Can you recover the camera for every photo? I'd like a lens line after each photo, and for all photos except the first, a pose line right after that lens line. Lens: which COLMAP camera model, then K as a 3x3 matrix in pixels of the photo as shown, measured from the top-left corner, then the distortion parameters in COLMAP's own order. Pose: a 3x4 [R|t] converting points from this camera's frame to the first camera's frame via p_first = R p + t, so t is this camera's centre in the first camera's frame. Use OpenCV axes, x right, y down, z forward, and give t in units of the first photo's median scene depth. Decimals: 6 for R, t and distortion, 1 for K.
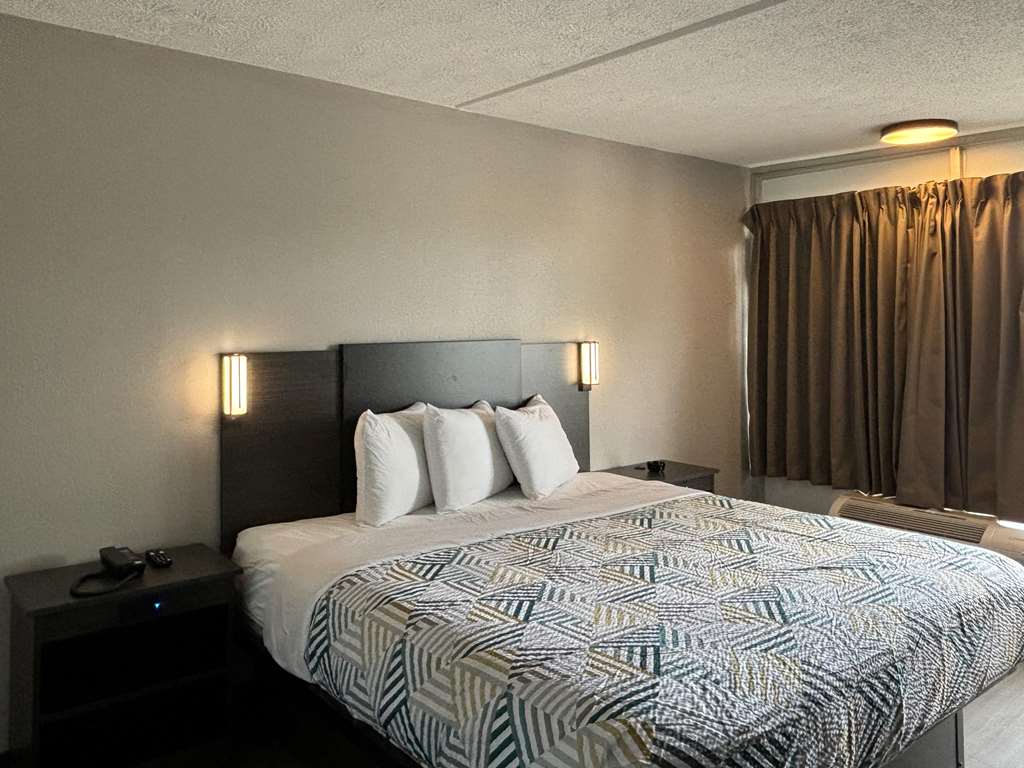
lens RADIAL K [[781.2, 0, 528.7], [0, 781.2, 384.8], [0, 0, 1]] dist [0.079033, -0.112324]
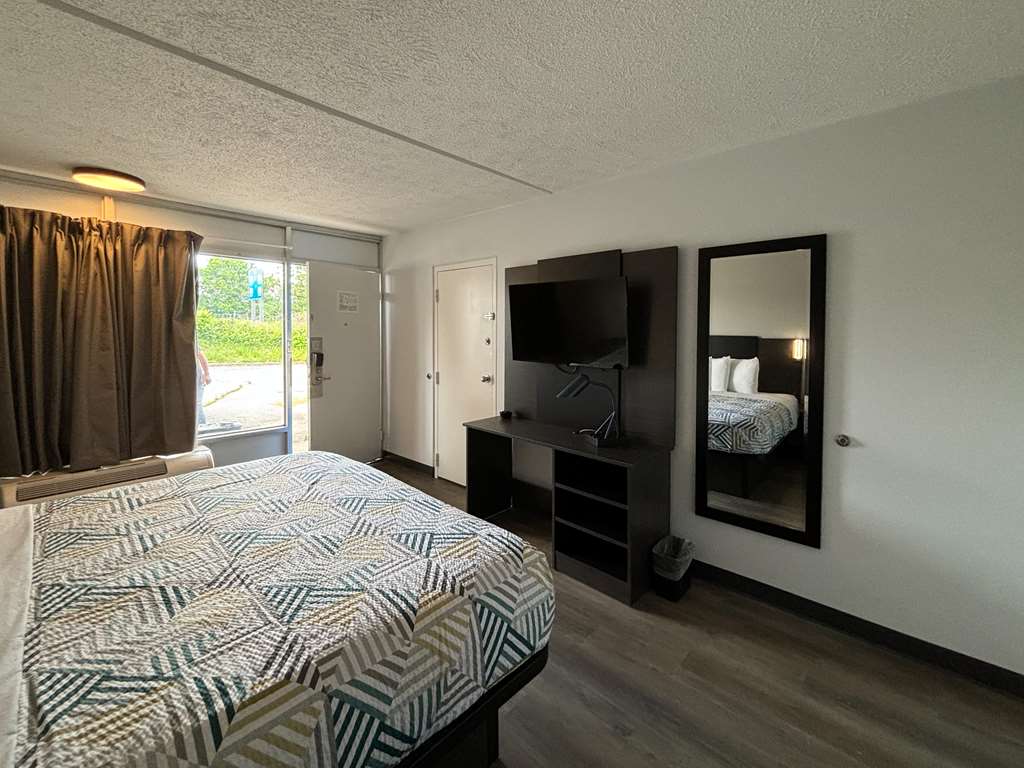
lens RADIAL K [[434.9, 0, 512.0], [0, 434.9, 384.0], [0, 0, 1]] dist [0.001140, 0.000137]
pose [[-0.120808, -0.120230, 0.985368, -0.330215], [0.072039, 0.988959, 0.129501, -0.031951], [-0.990058, 0.086630, -0.110813, 0.447658]]
